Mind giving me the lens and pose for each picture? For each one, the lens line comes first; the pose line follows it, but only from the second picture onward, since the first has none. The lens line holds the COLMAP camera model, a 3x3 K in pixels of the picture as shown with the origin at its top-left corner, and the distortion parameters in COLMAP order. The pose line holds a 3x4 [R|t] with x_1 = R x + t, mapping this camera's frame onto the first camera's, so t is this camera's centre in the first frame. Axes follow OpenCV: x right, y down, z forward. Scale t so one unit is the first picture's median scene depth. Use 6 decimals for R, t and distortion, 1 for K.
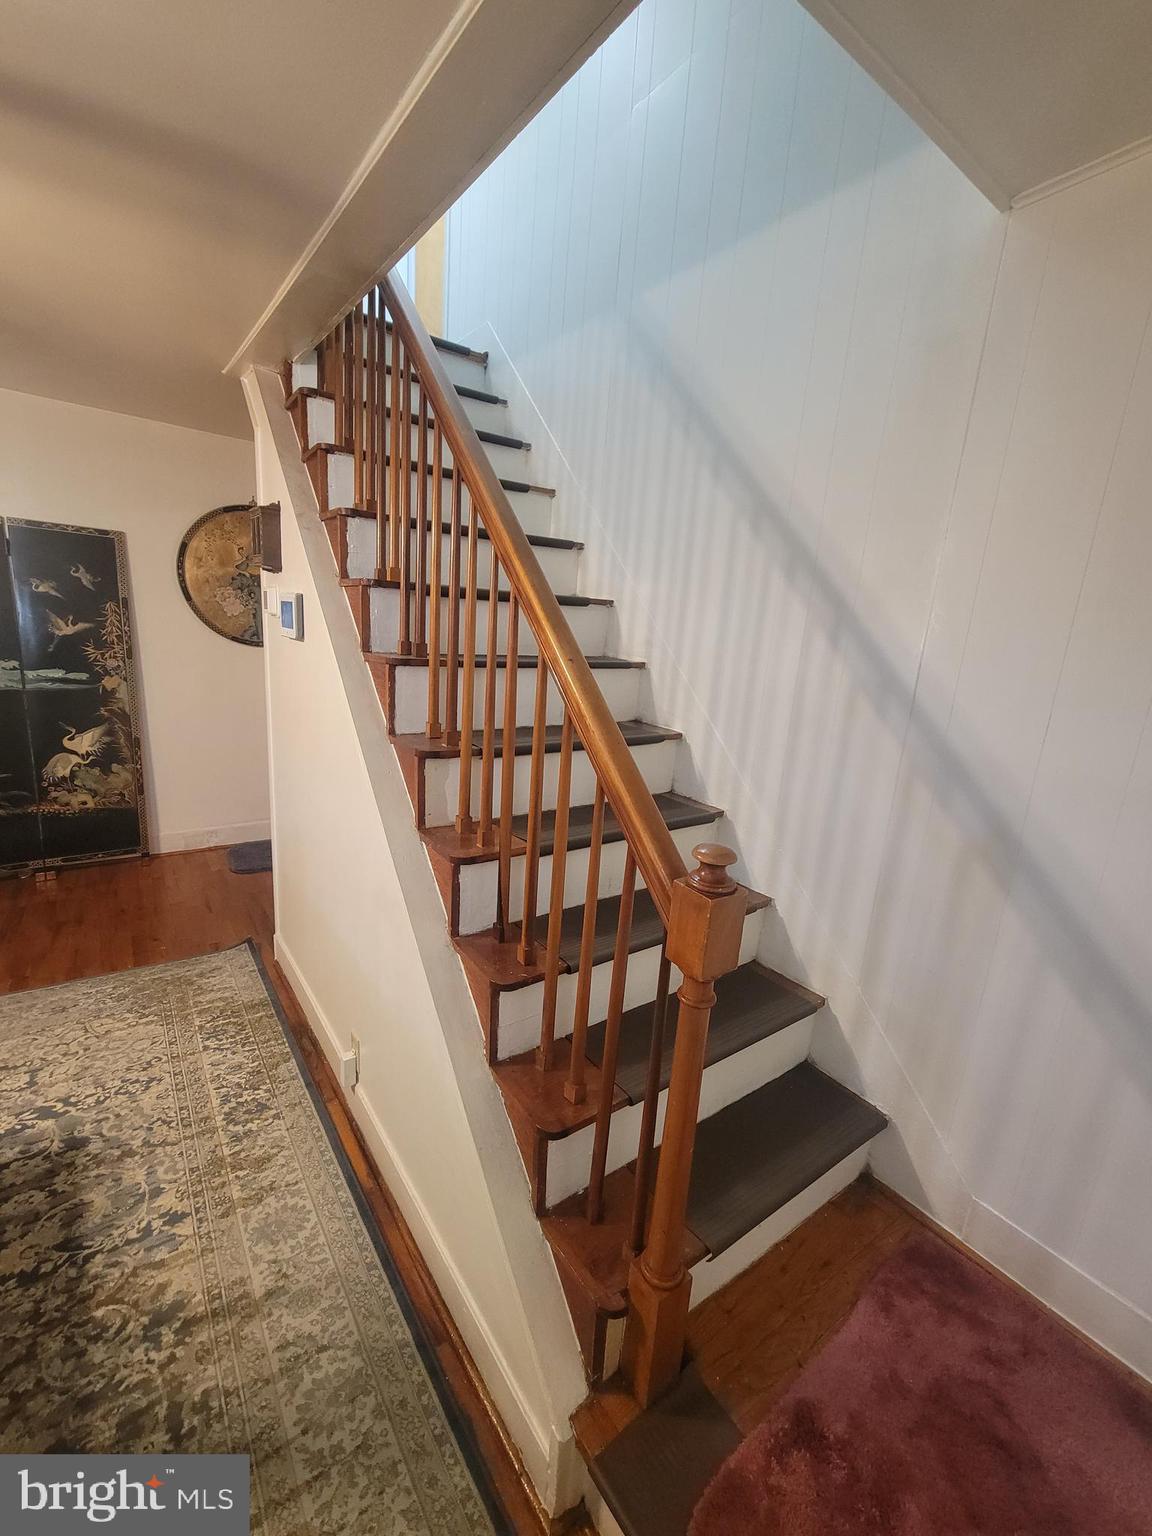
lens RADIAL K [[636.1, 0, 576.0], [0, 636.1, 768.0], [0, 0, 1]] dist [-0.001134, -0.000404]
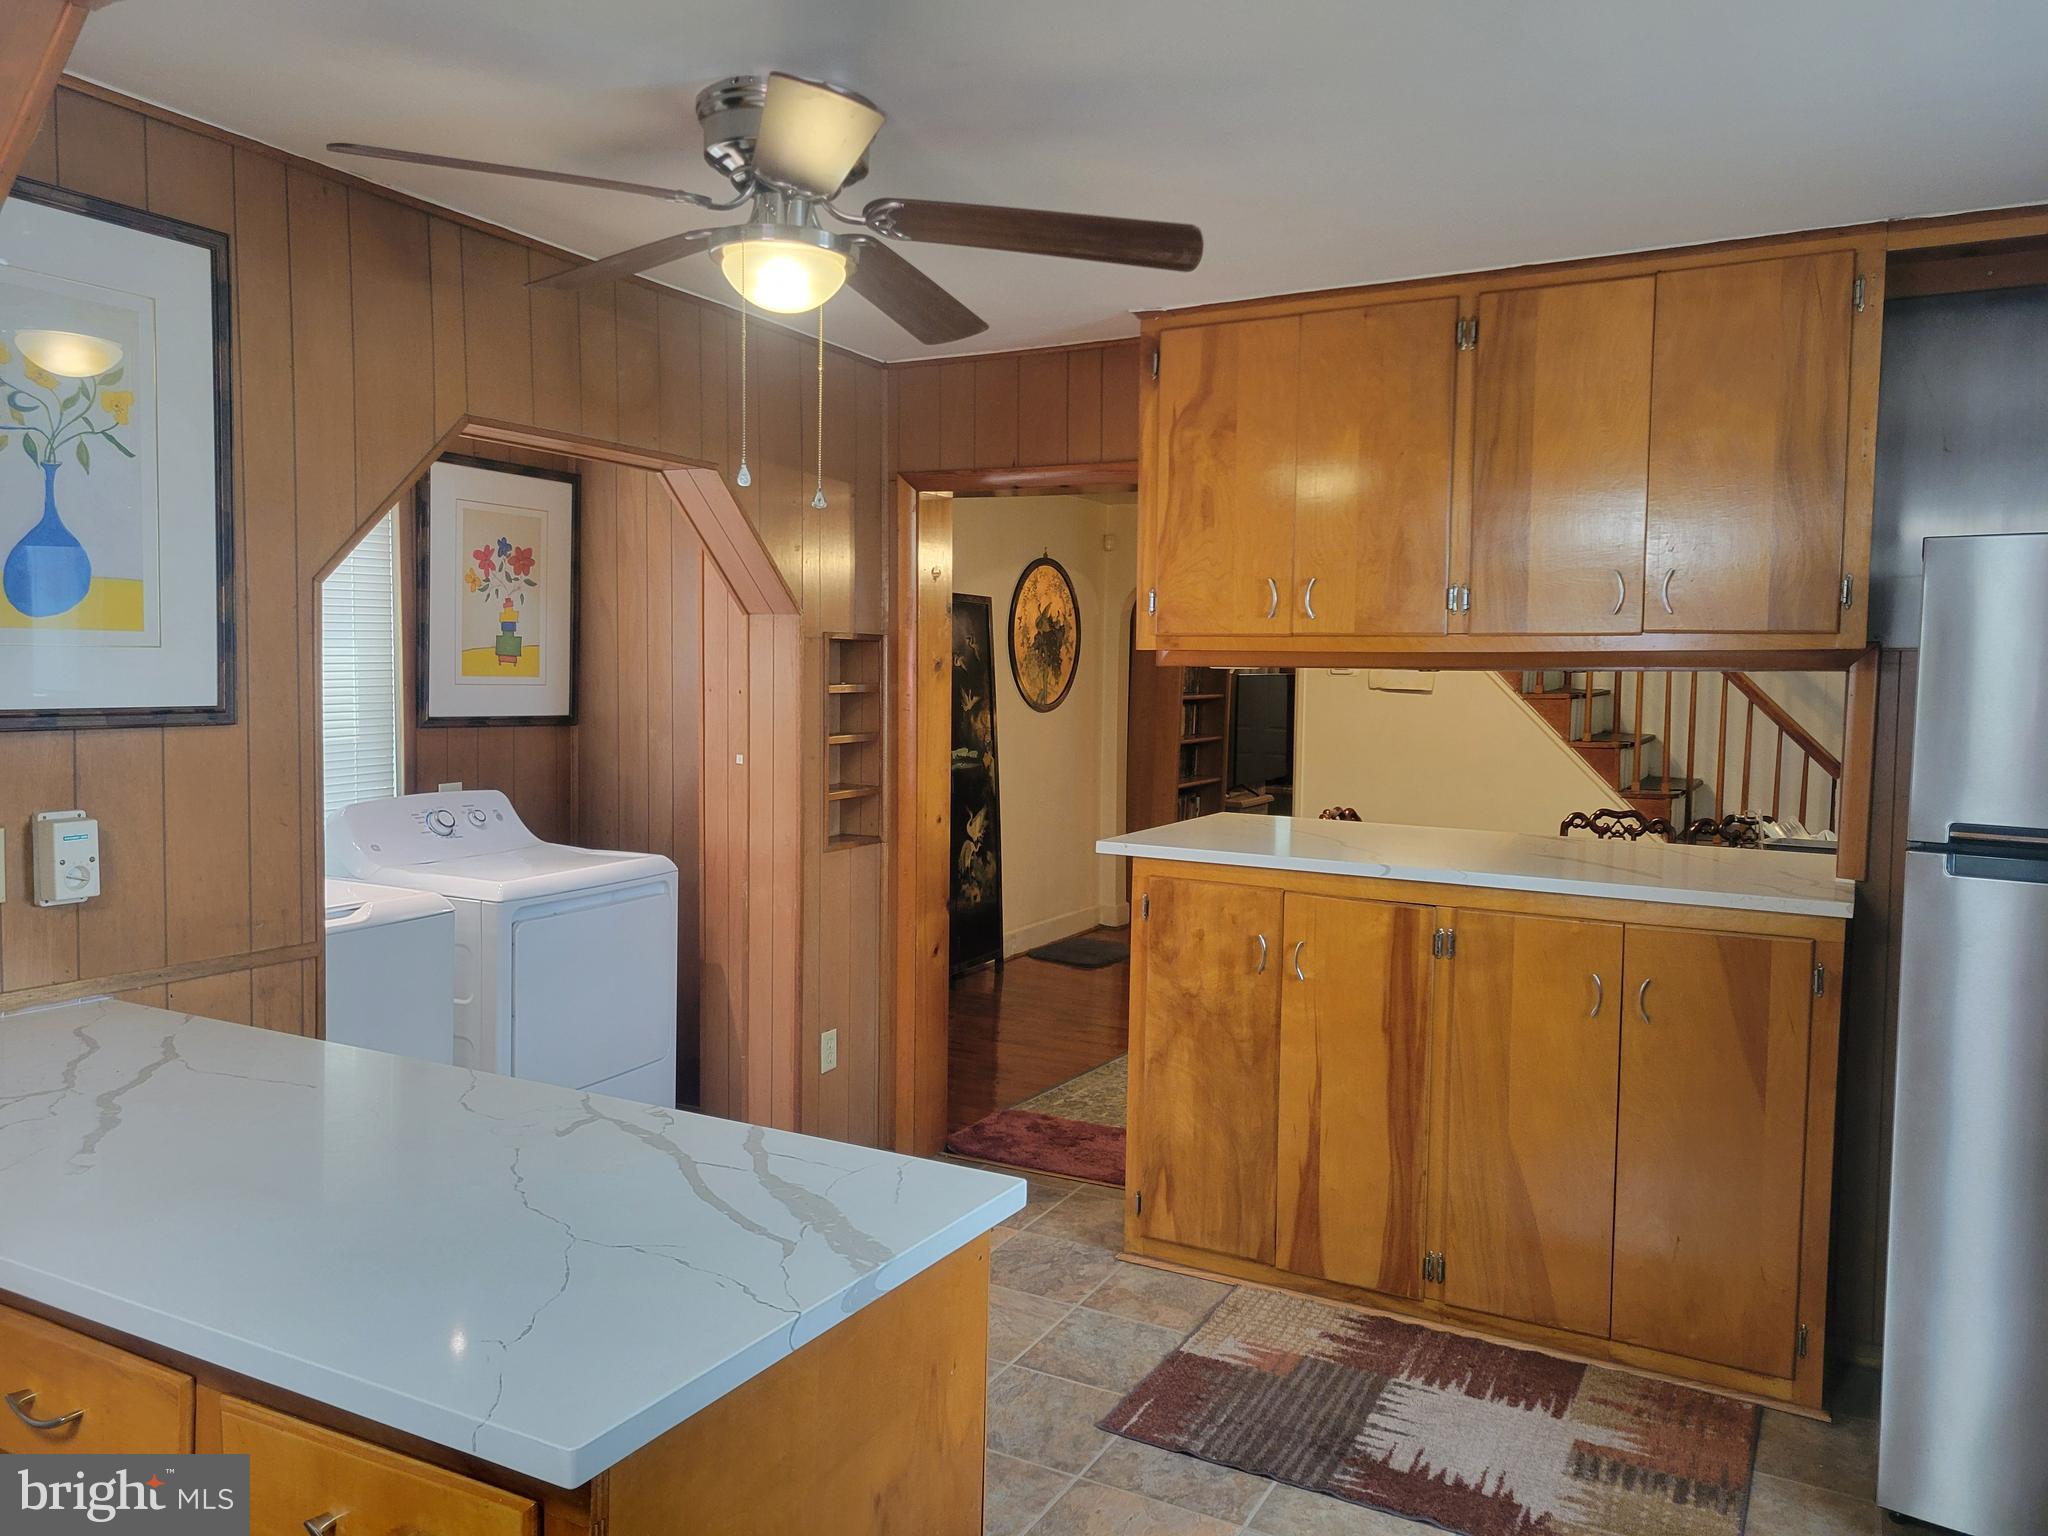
lens RADIAL K [[1533.3, 0, 1015.5], [0, 1533.3, 774.7], [0, 0, 1]] dist [0.054363, -0.035715]
pose [[0.904797, -0.090255, 0.416169, -1.634052], [0.143310, 0.984814, -0.097993, 0.106868], [-0.401005, 0.148305, 0.903992, -0.992568]]
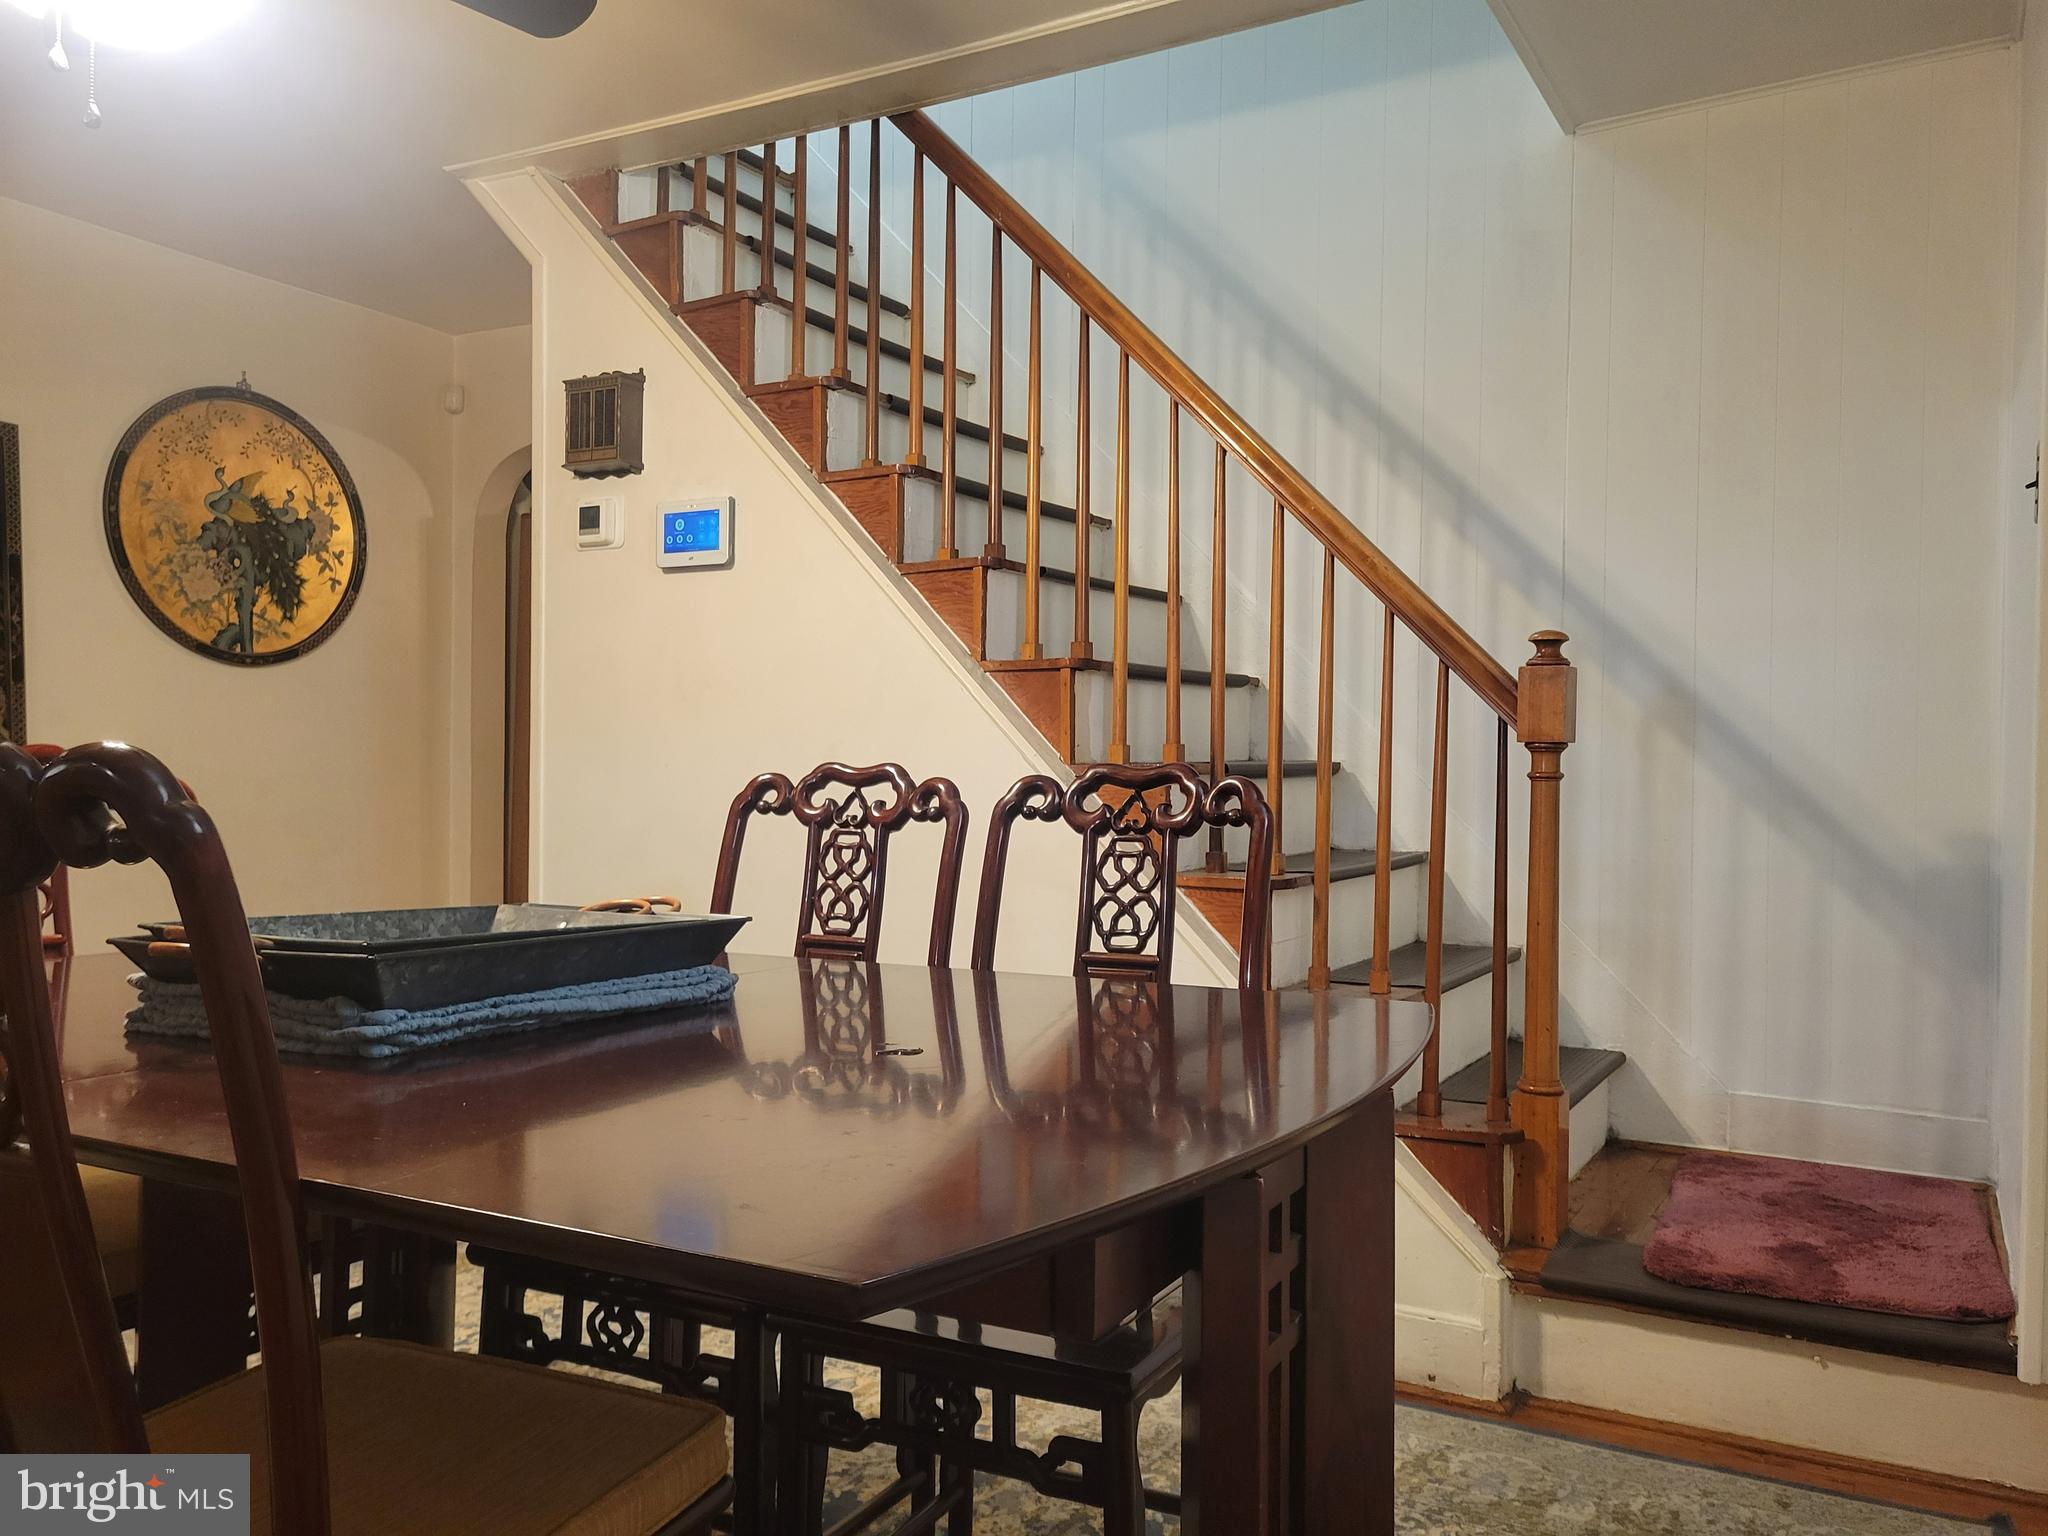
lens RADIAL K [[1548.3, 0, 1043.2], [0, 1548.3, 761.4], [0, 0, 1]] dist [0.050315, -0.038791]
pose [[0.913197, -0.060846, 0.402951, -0.497289], [0.142450, 0.974075, -0.175743, 0.201137], [-0.381812, 0.217888, 0.898190, -0.321833]]
